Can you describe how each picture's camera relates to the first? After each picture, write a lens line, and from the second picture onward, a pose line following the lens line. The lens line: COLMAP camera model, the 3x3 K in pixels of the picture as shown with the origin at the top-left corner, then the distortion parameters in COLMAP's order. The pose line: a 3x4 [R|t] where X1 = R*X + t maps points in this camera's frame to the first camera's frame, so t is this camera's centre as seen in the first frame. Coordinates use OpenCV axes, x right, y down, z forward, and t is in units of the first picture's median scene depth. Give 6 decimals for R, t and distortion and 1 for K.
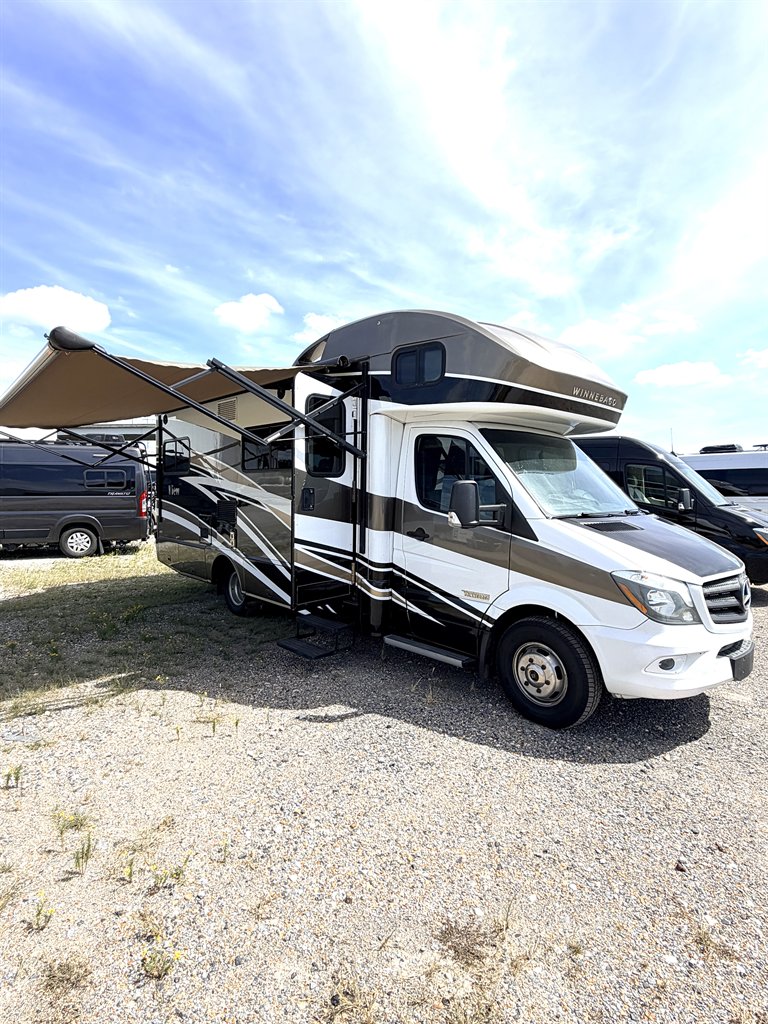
lens RADIAL K [[505.8, 0, 378.7], [0, 505.8, 514.2], [0, 0, 1]] dist [-0.003437, -0.001484]
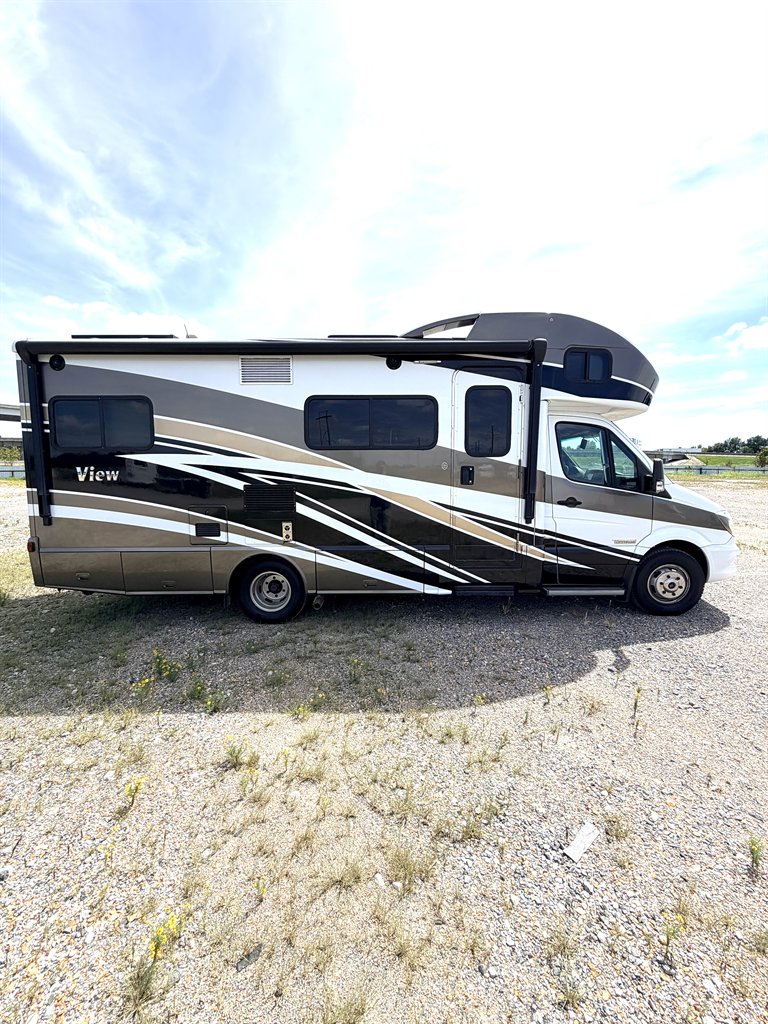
lens RADIAL K [[418.0, 0, 388.0], [0, 418.0, 504.6], [0, 0, 1]] dist [-0.001962, -0.000079]
pose [[0.686452, -0.085863, 0.722088, -1.191037], [0.049538, 0.996219, 0.071366, -0.061568], [-0.725486, -0.013218, 0.688110, 0.755796]]
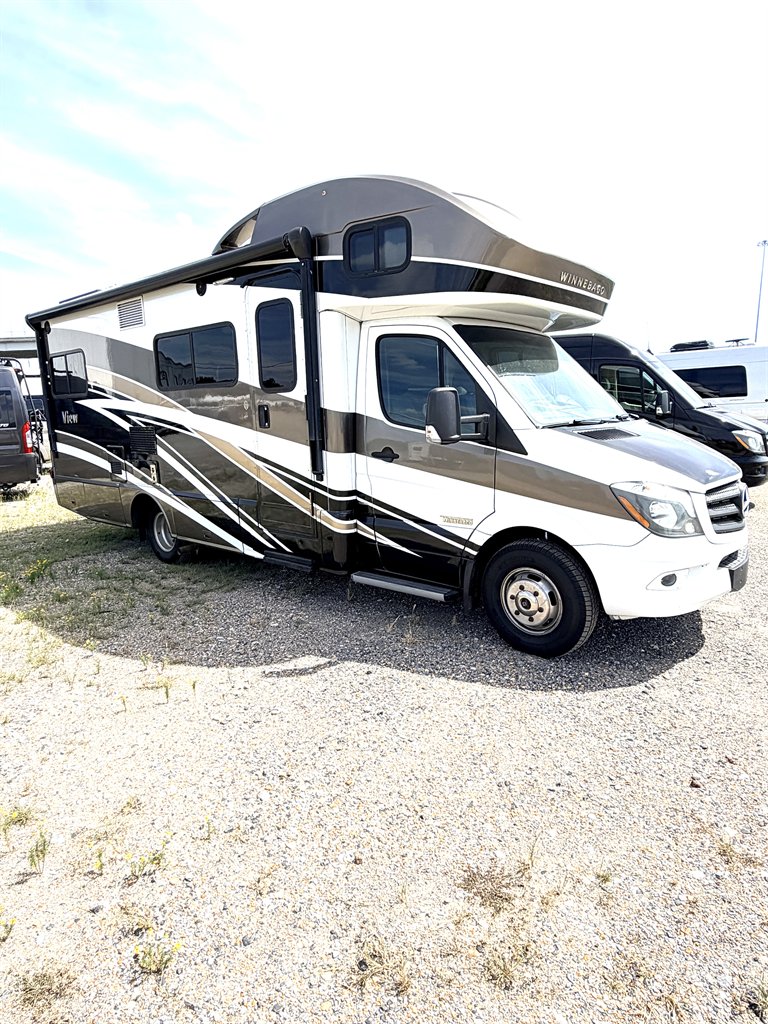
lens RADIAL K [[578.1, 0, 381.9], [0, 578.1, 509.7], [0, 0, 1]] dist [-0.006648, -0.000376]
pose [[0.991527, -0.062678, 0.113775, -0.055193], [0.047715, 0.990395, 0.129772, 0.005932], [-0.120816, -0.123244, 0.984995, 0.031899]]
